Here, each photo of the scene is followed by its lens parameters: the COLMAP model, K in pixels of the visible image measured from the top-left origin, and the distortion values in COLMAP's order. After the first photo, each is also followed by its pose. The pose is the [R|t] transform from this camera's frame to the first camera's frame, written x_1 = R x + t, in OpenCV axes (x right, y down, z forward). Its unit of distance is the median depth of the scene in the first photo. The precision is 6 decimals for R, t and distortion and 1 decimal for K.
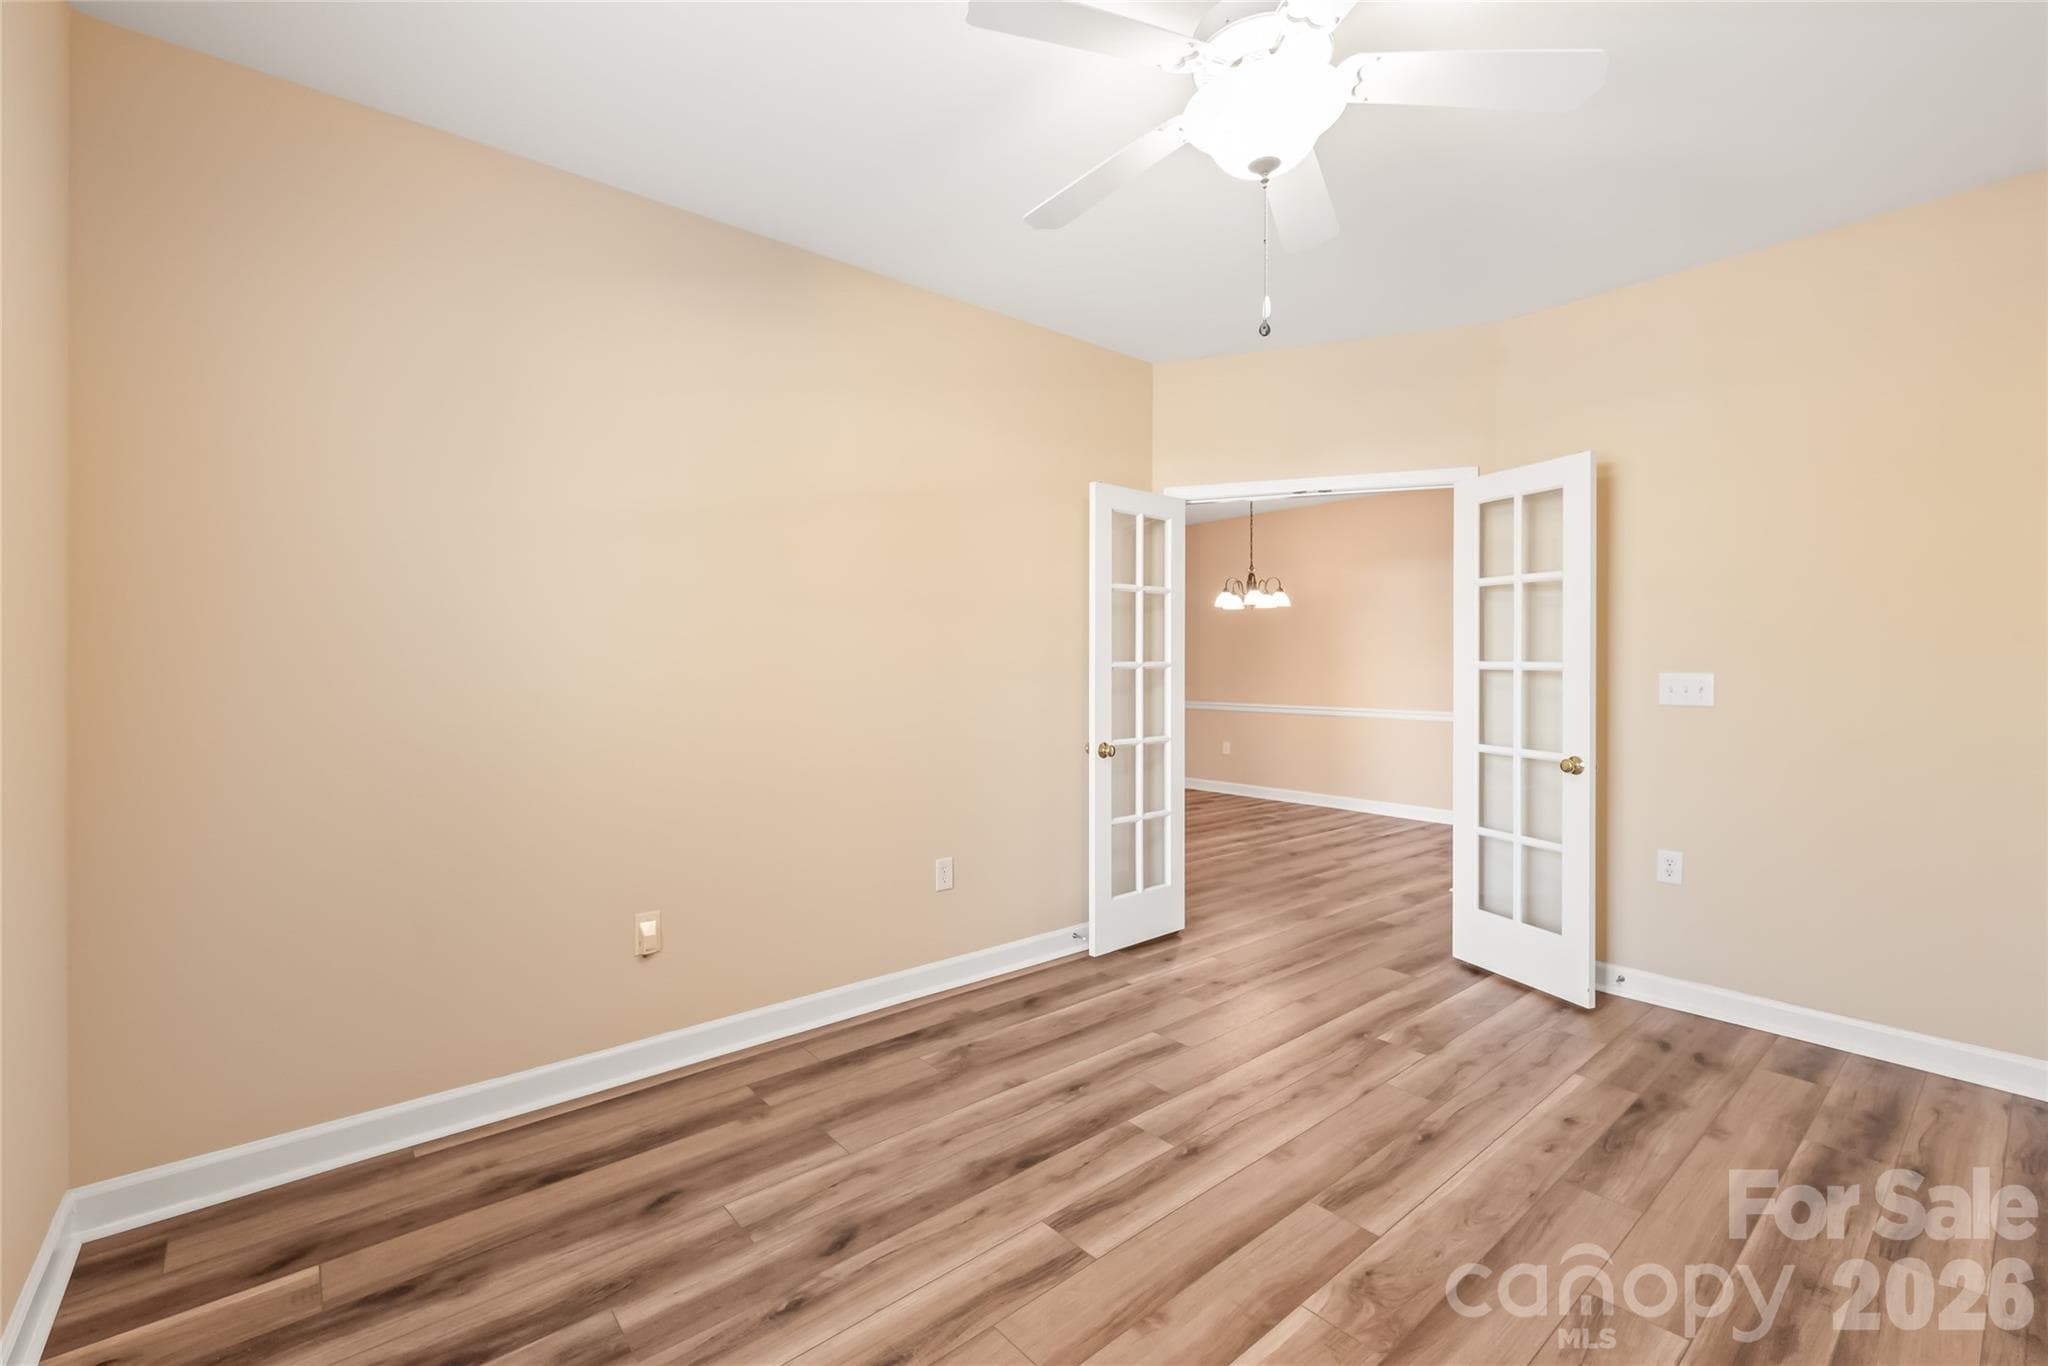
lens RADIAL K [[889.0, 0, 1024.4], [0, 889.0, 679.0], [0, 0, 1]] dist [0.000625, -0.000503]
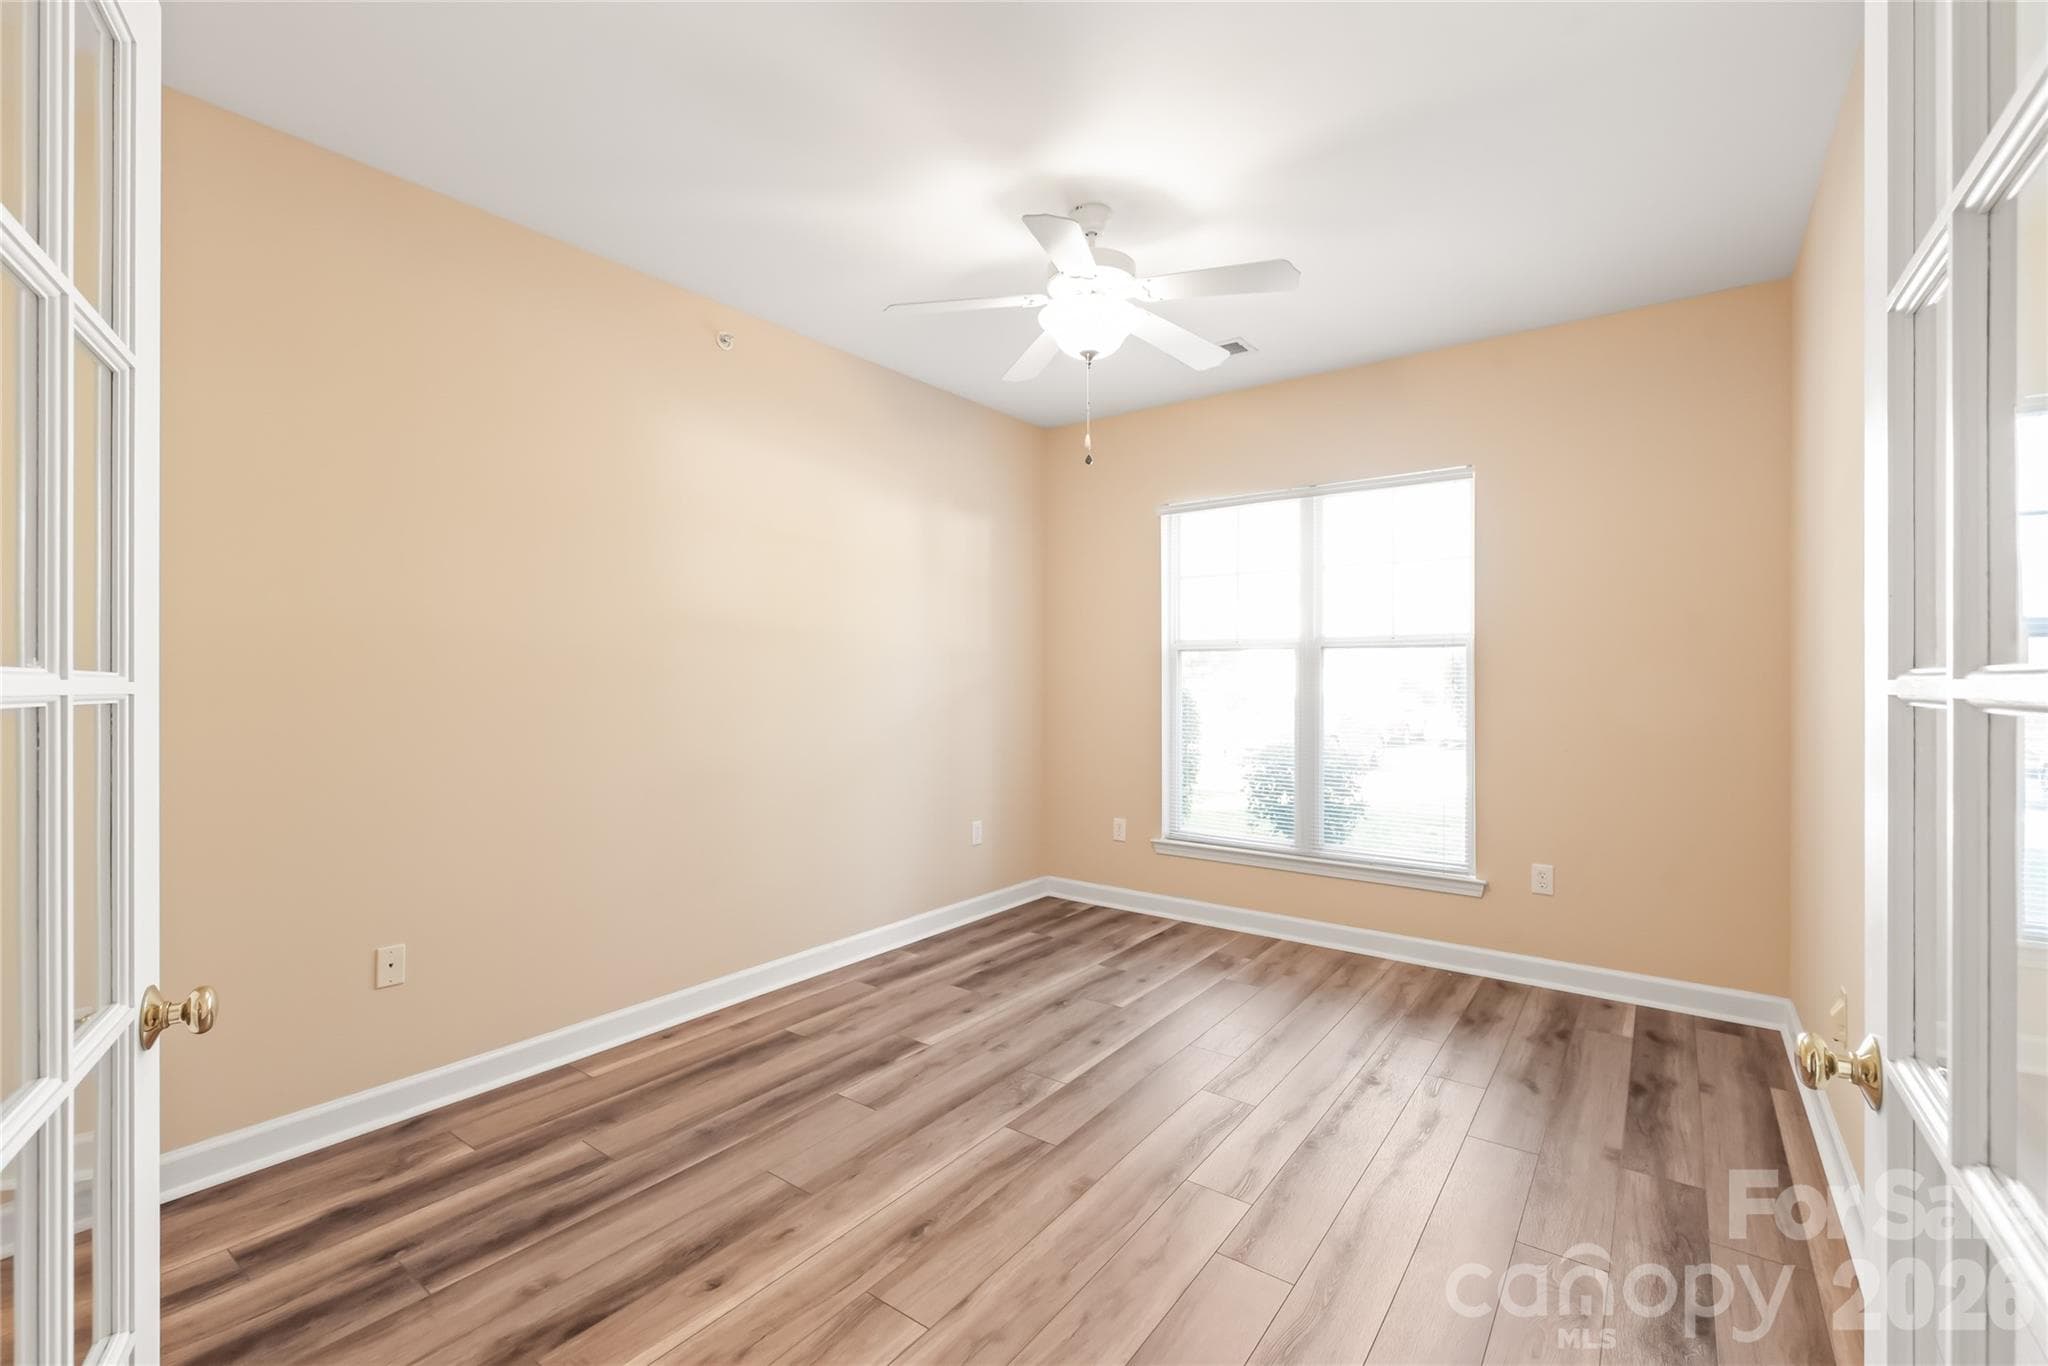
lens RADIAL K [[889.0, 0, 1024.4], [0, 889.0, 679.0], [0, 0, 1]] dist [0.000625, -0.000503]
pose [[-0.973386, 0.000588, -0.229172, 0.599575], [-0.002432, 0.999914, 0.012891, -0.029505], [0.229159, 0.013106, -0.973301, 2.022567]]
